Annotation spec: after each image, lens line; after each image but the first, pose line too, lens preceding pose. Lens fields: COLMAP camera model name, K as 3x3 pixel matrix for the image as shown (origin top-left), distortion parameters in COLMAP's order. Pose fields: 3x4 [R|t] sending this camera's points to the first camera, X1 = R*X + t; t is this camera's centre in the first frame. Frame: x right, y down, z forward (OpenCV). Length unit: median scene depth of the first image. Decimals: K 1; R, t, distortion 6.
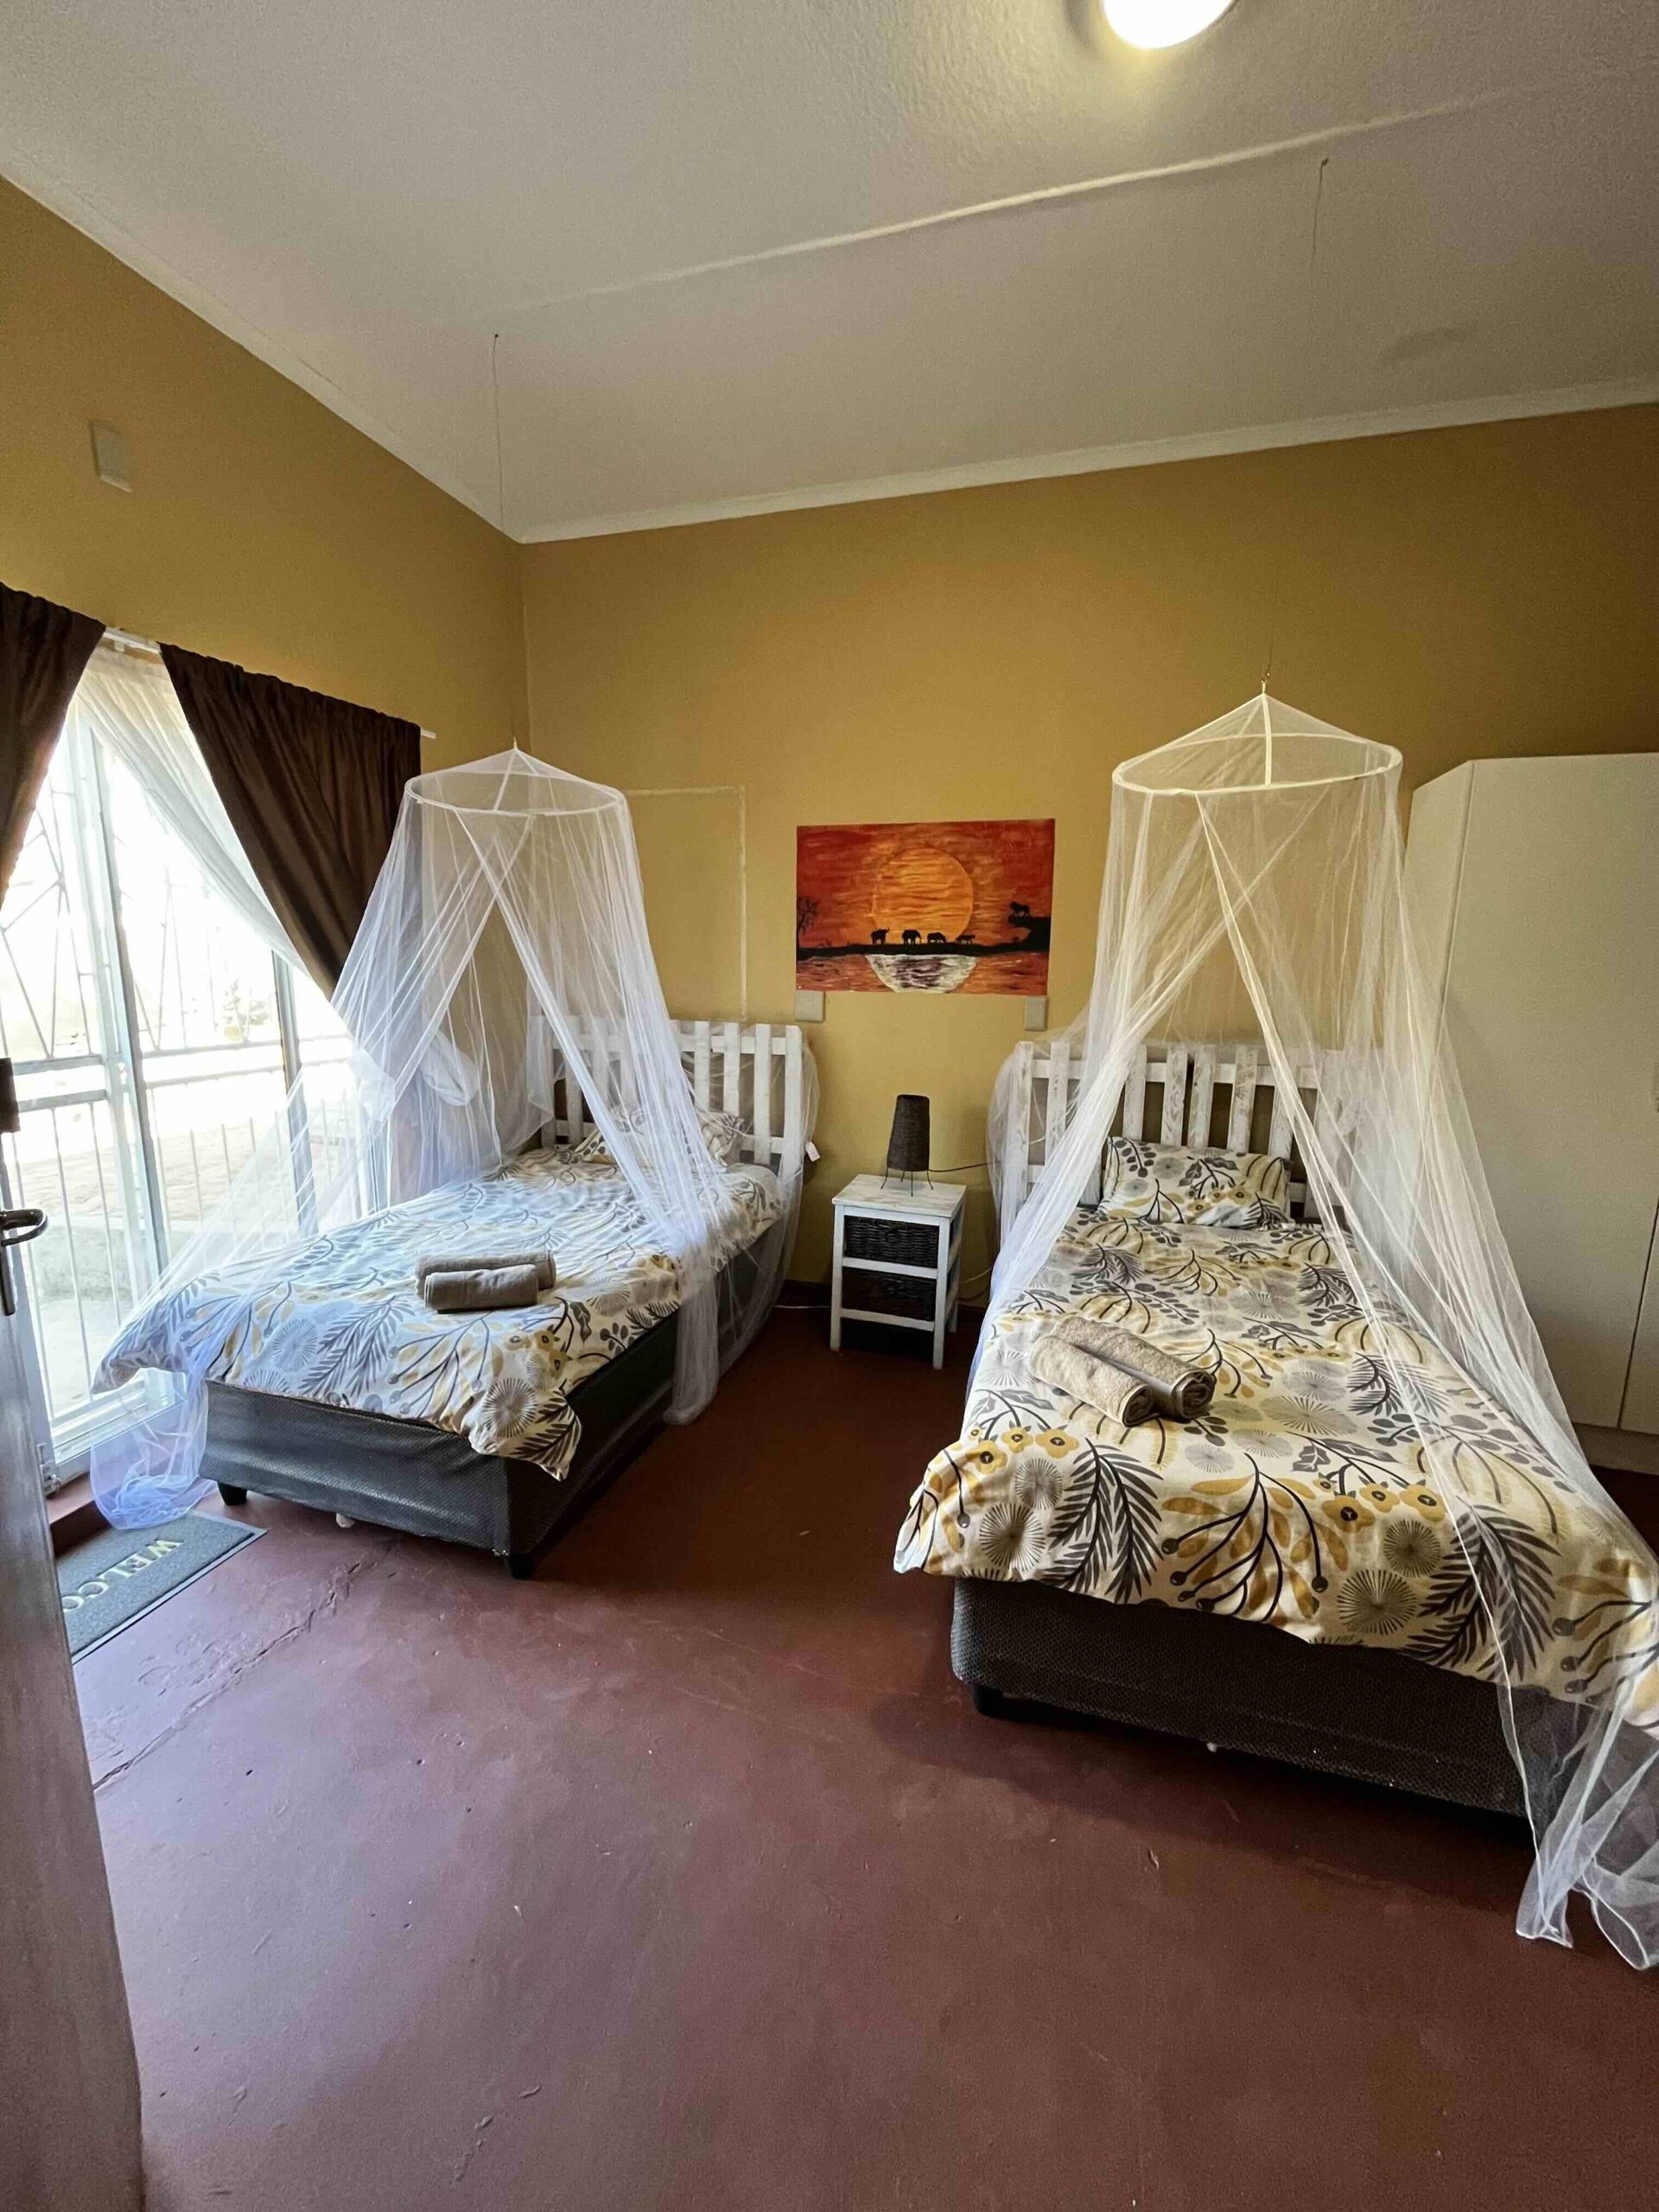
lens RADIAL K [[900.6, 0, 829.5], [0, 900.6, 1106.0], [0, 0, 1]] dist [-0.000710, 0.000323]
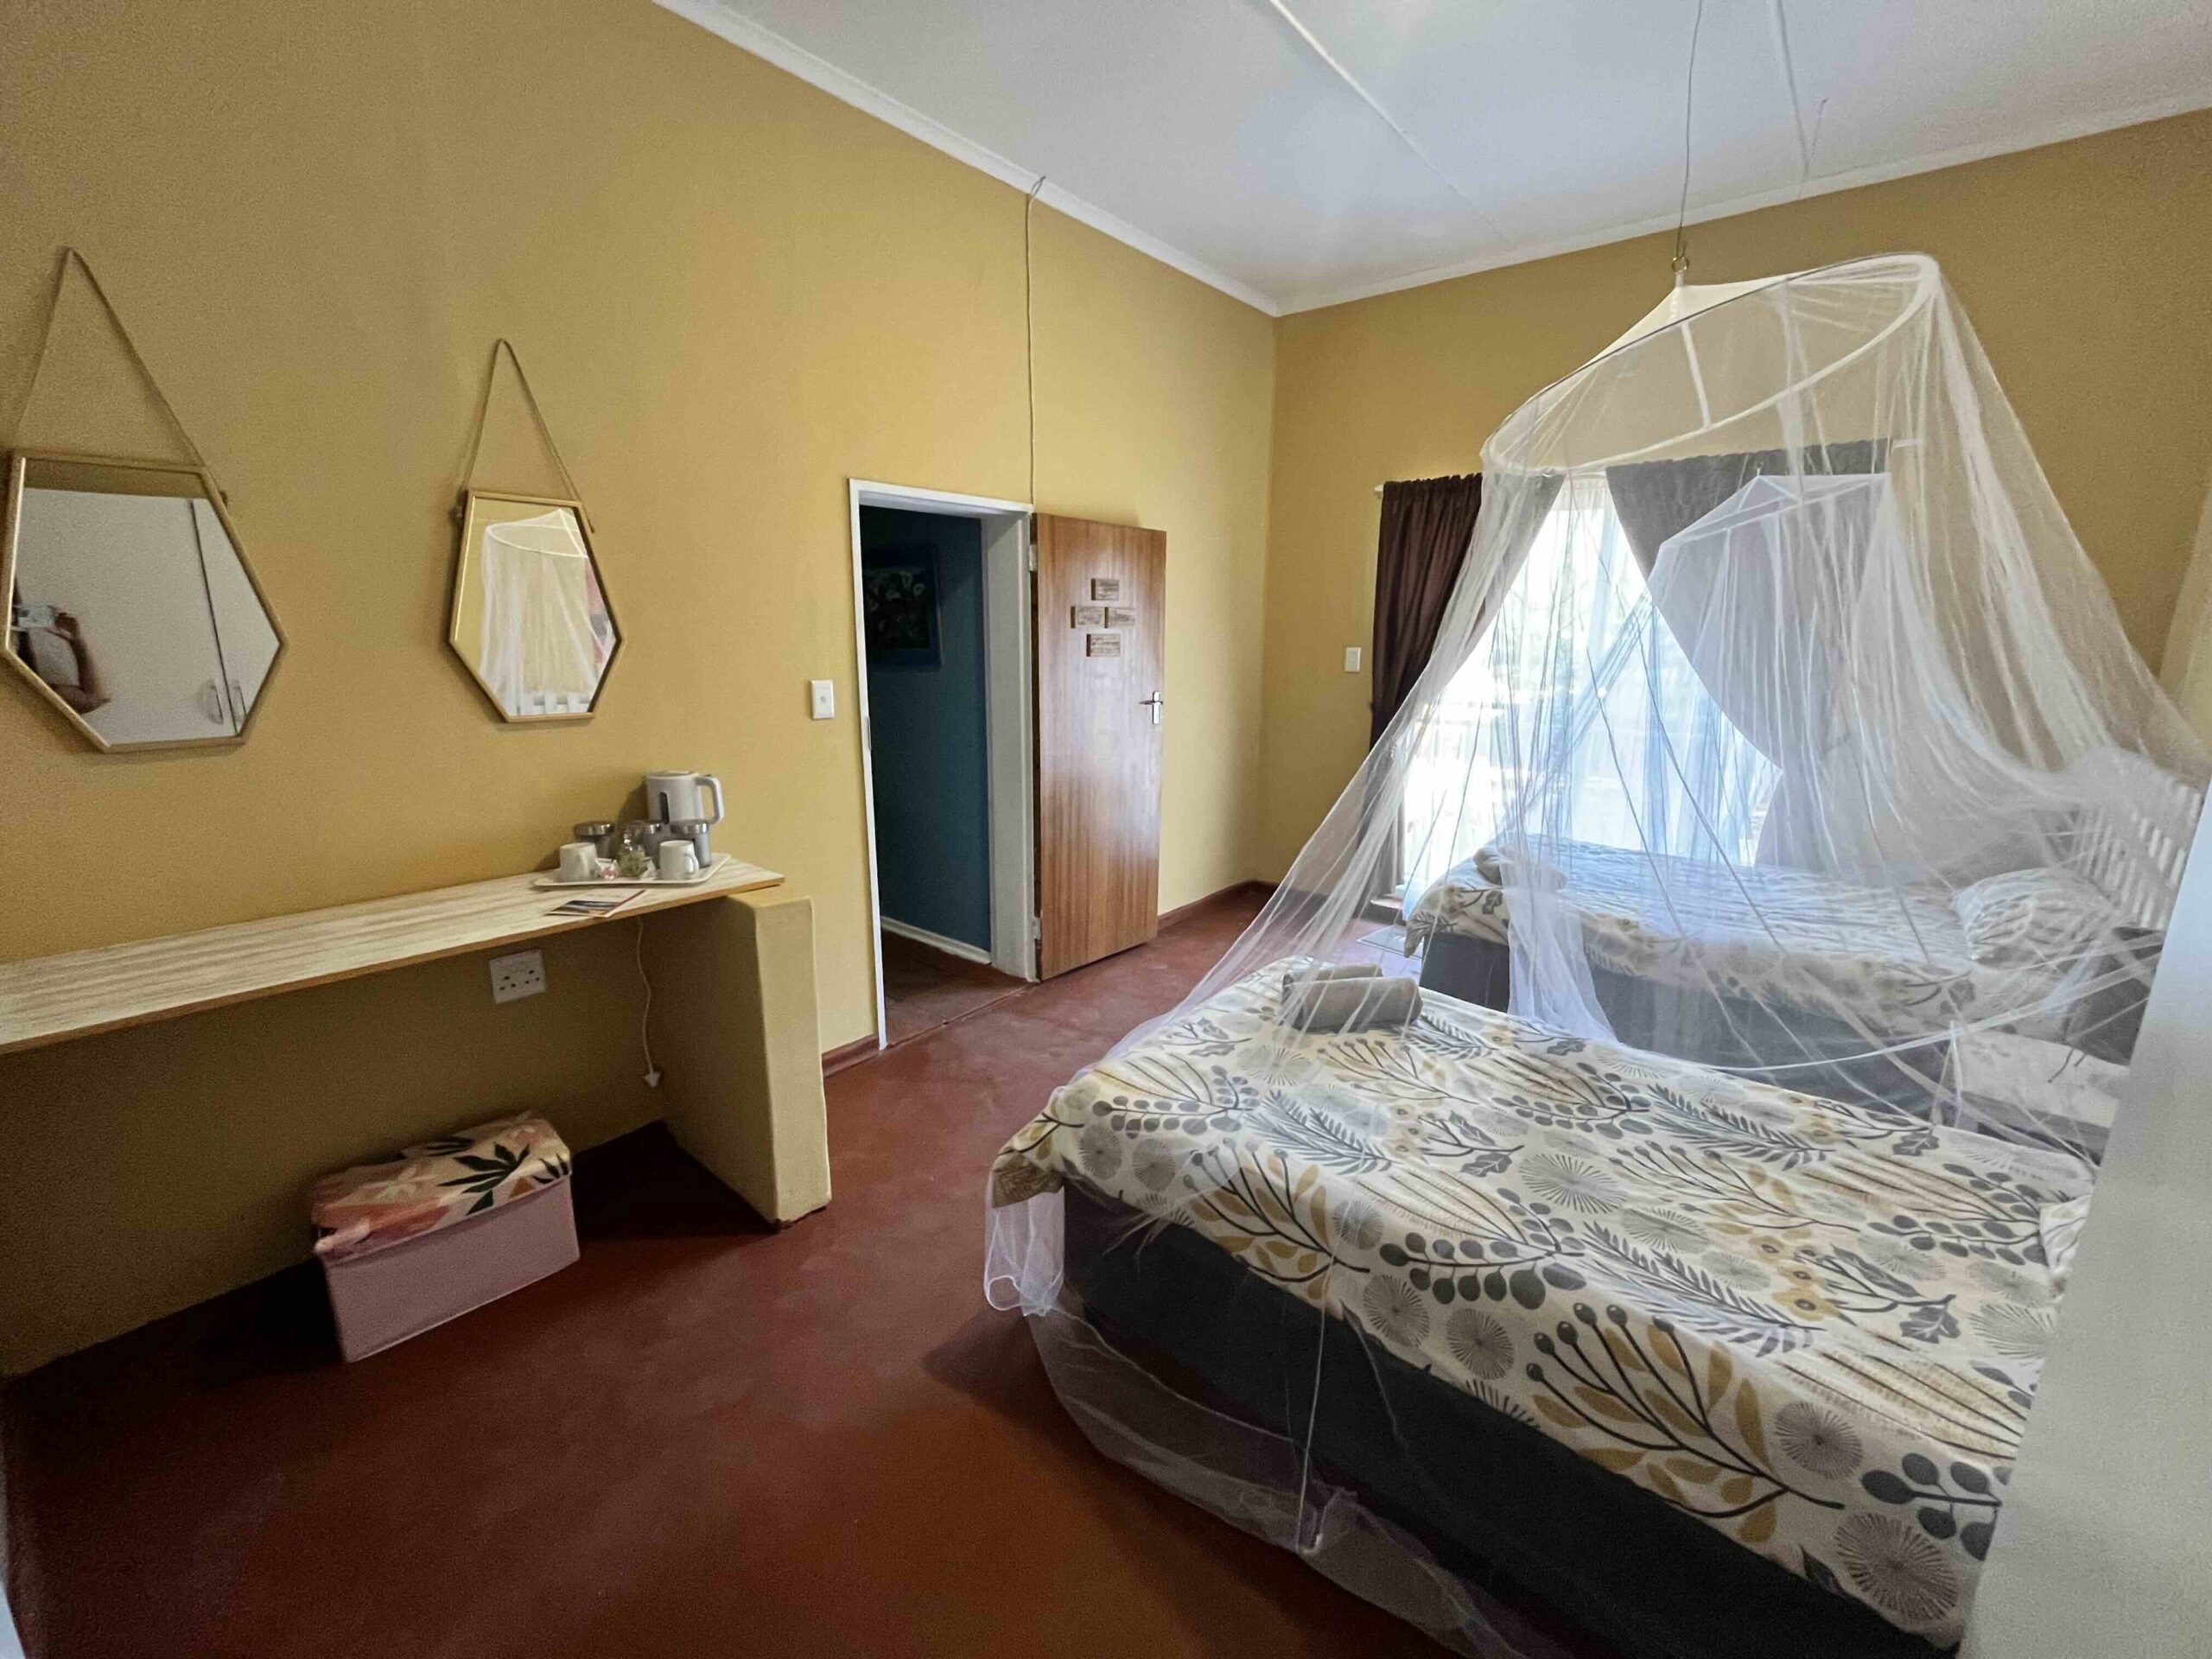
lens RADIAL K [[900.6, 0, 1106.0], [0, 900.6, 829.5], [0, 0, 1]] dist [-0.000710, 0.000323]
pose [[-0.392455, 0.193330, -0.899223, 0.870788], [-0.174587, 0.944227, 0.279203, -0.119836], [0.903049, 0.266567, -0.336814, 0.611357]]
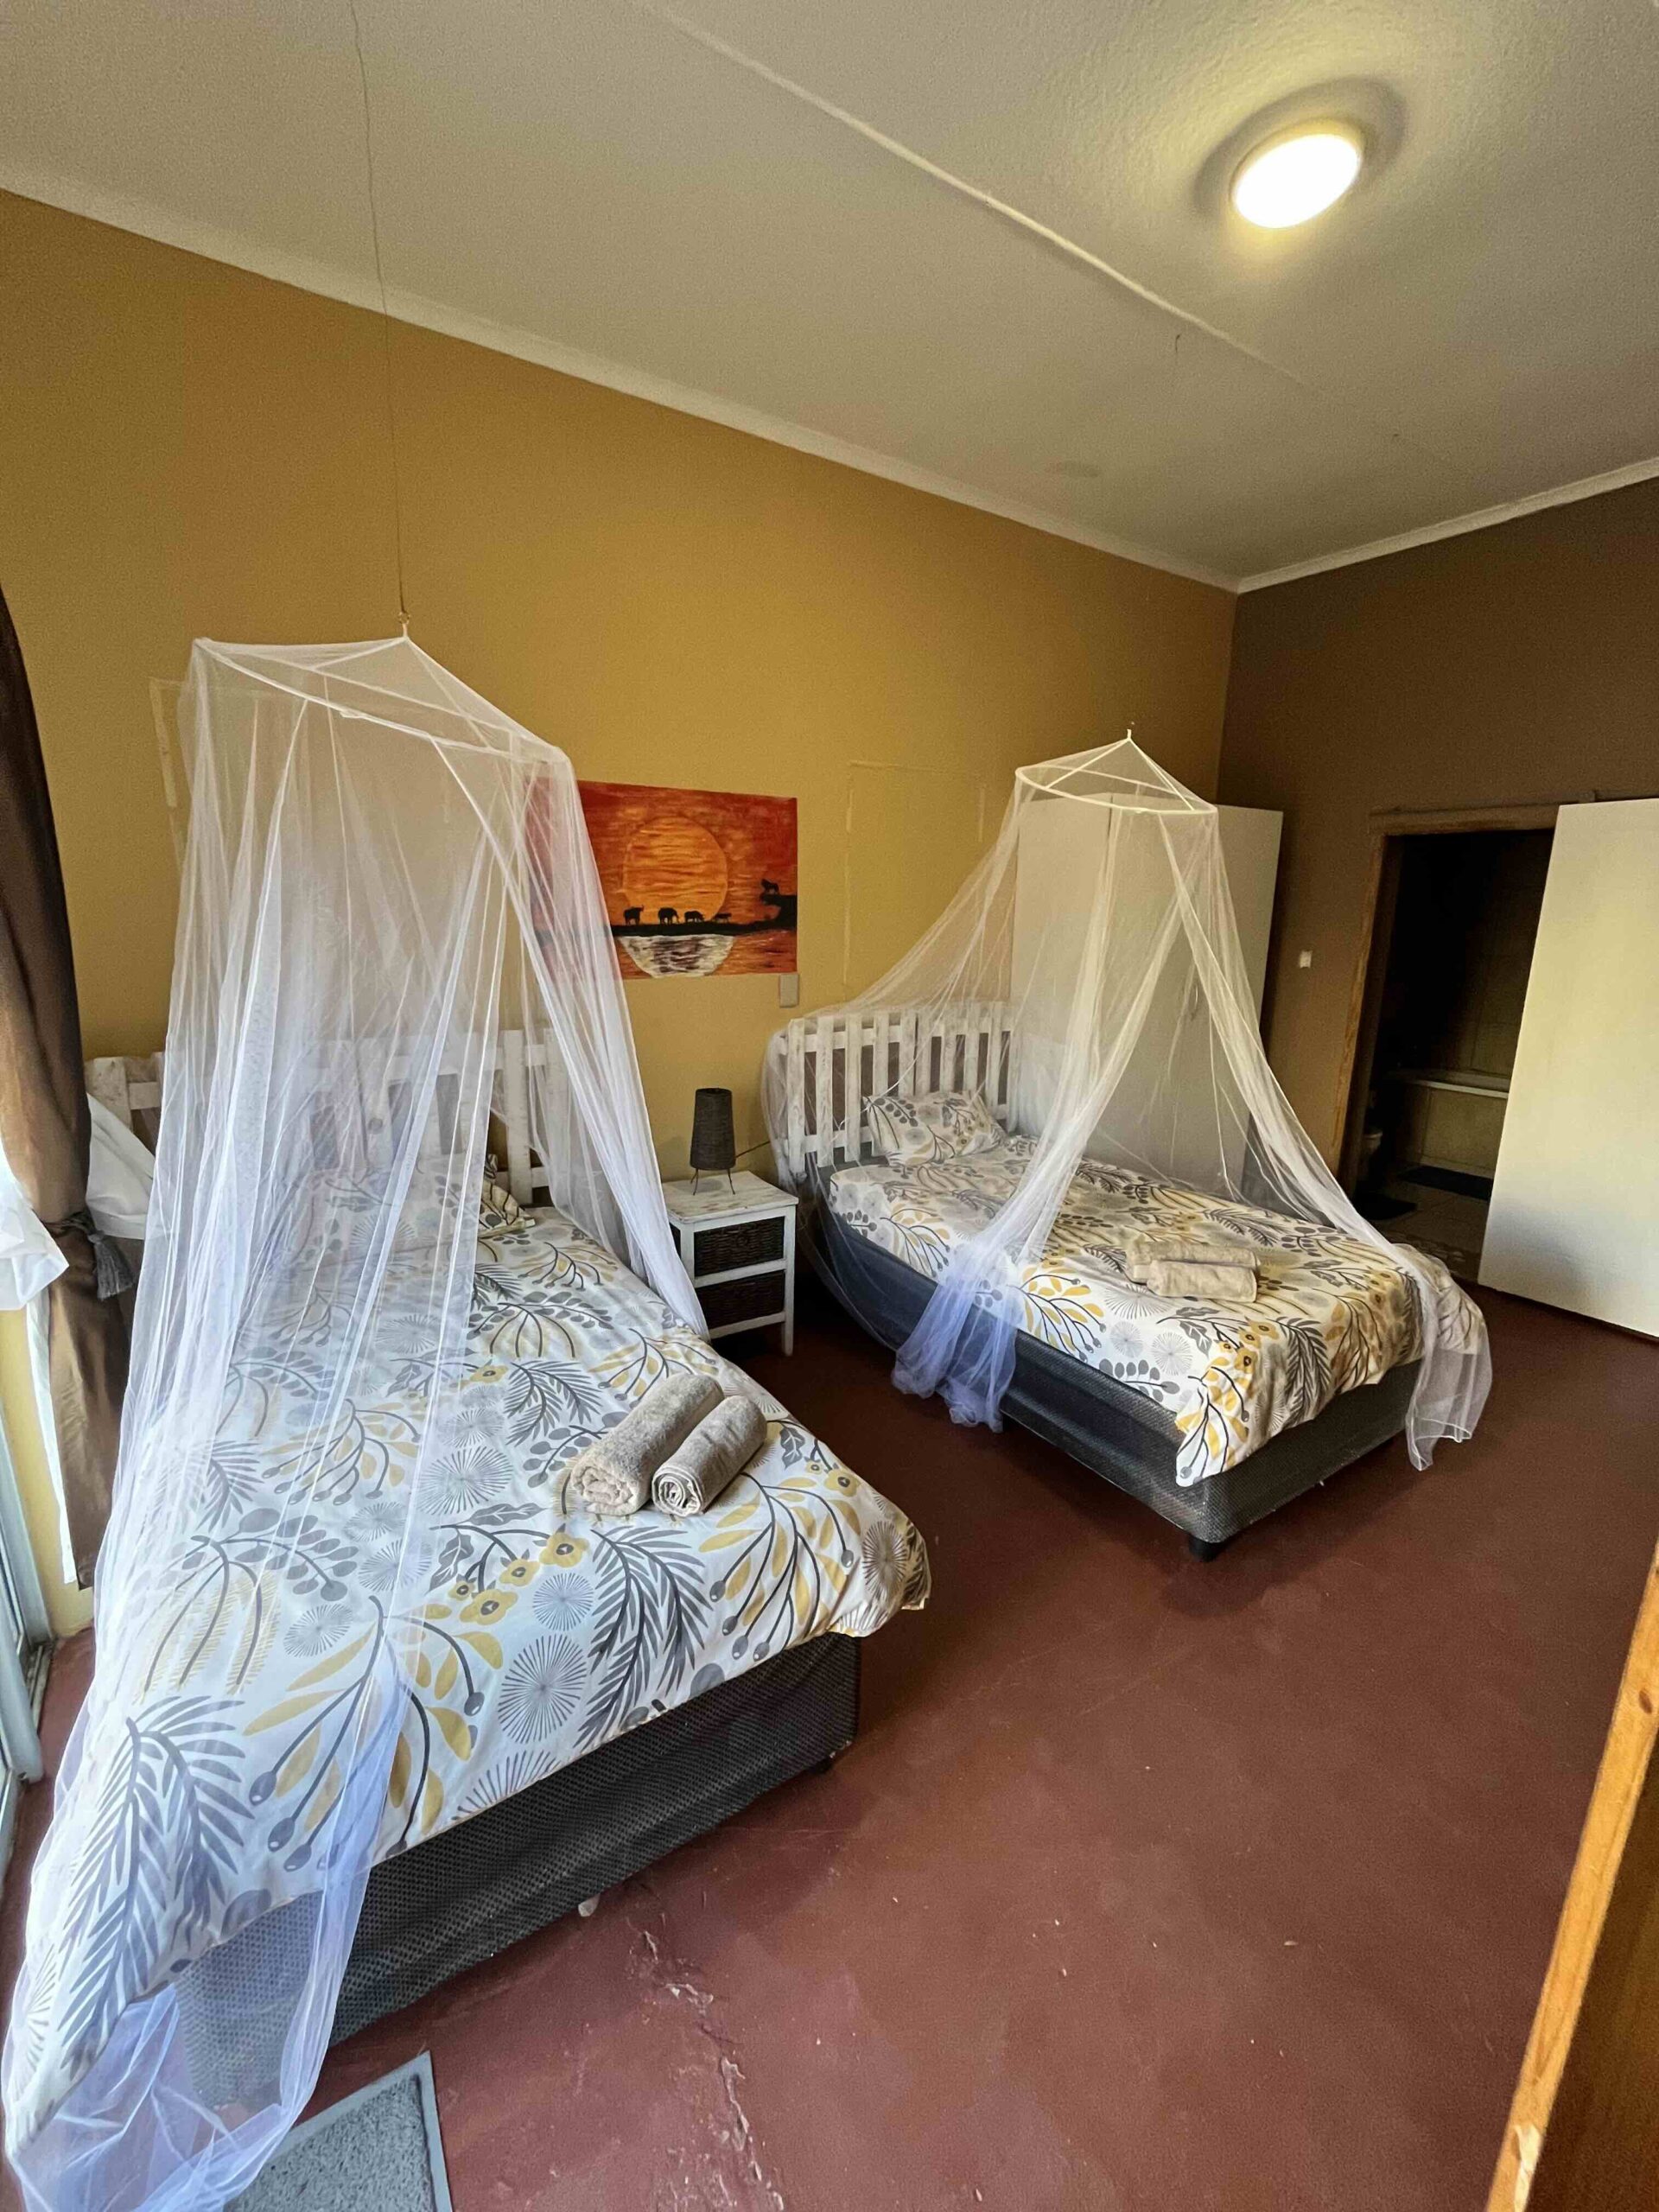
lens RADIAL K [[900.6, 0, 829.5], [0, 900.6, 1106.0], [0, 0, 1]] dist [-0.000710, 0.000323]
pose [[0.639689, -0.176605, 0.748070, -0.555115], [0.126816, 0.984158, 0.123898, -0.098758], [-0.758100, 0.015611, 0.651951, 0.315344]]
